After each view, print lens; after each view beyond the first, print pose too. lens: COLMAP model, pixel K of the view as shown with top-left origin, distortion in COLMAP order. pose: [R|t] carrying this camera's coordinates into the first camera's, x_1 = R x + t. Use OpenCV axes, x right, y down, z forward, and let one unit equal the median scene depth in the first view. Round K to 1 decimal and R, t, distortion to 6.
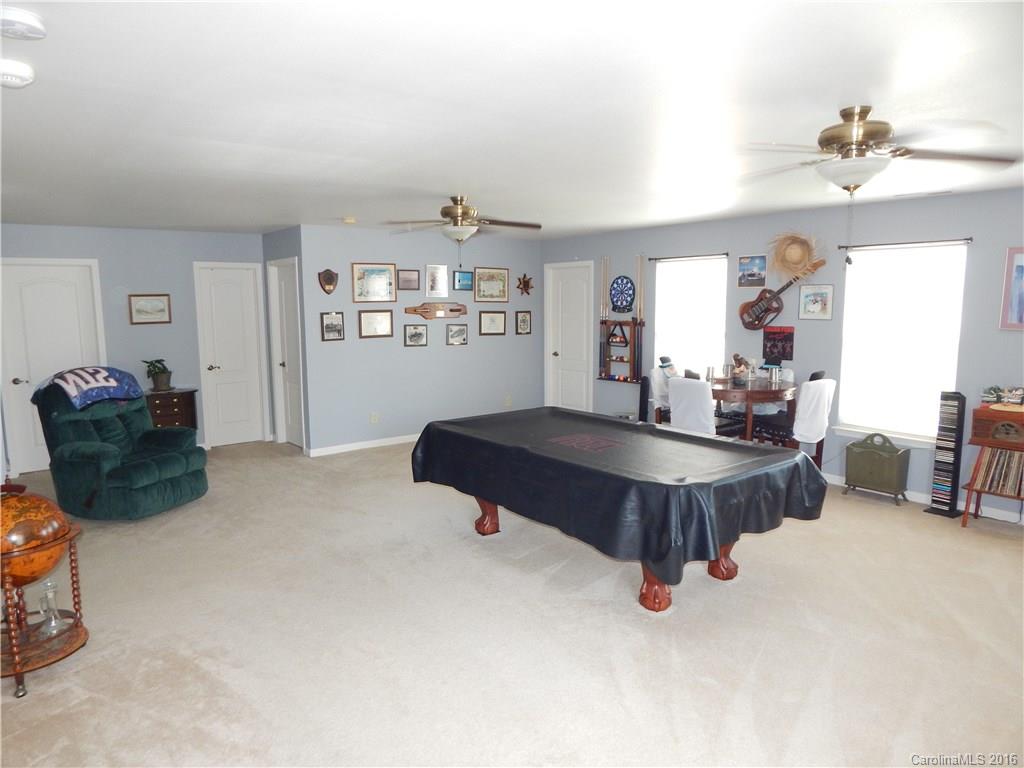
lens RADIAL K [[670.5, 0, 522.3], [0, 670.5, 383.3], [0, 0, 1]] dist [-0.002288, 0.001143]
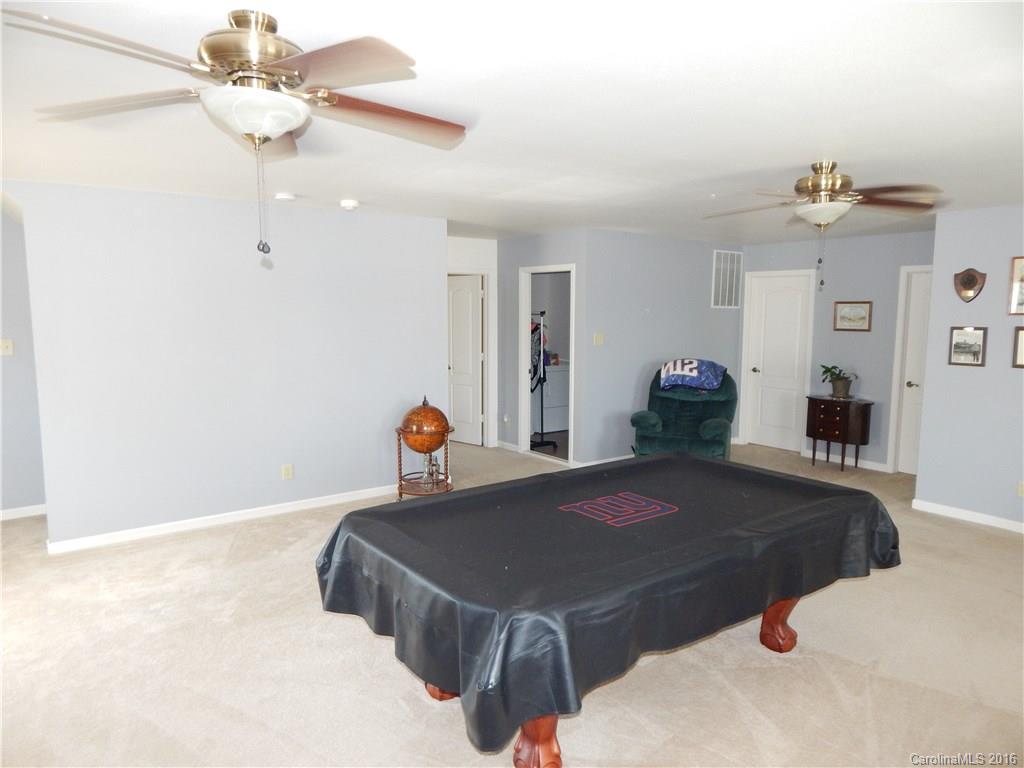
lens RADIAL K [[670.5, 0, 522.1], [0, 670.5, 384.8], [0, 0, 1]] dist [-0.002288, 0.001143]
pose [[-0.012784, 0.127175, -0.991798, 0.459308], [-0.137025, 0.982299, 0.127723, -0.070832], [0.990485, 0.137534, 0.004868, 0.524325]]
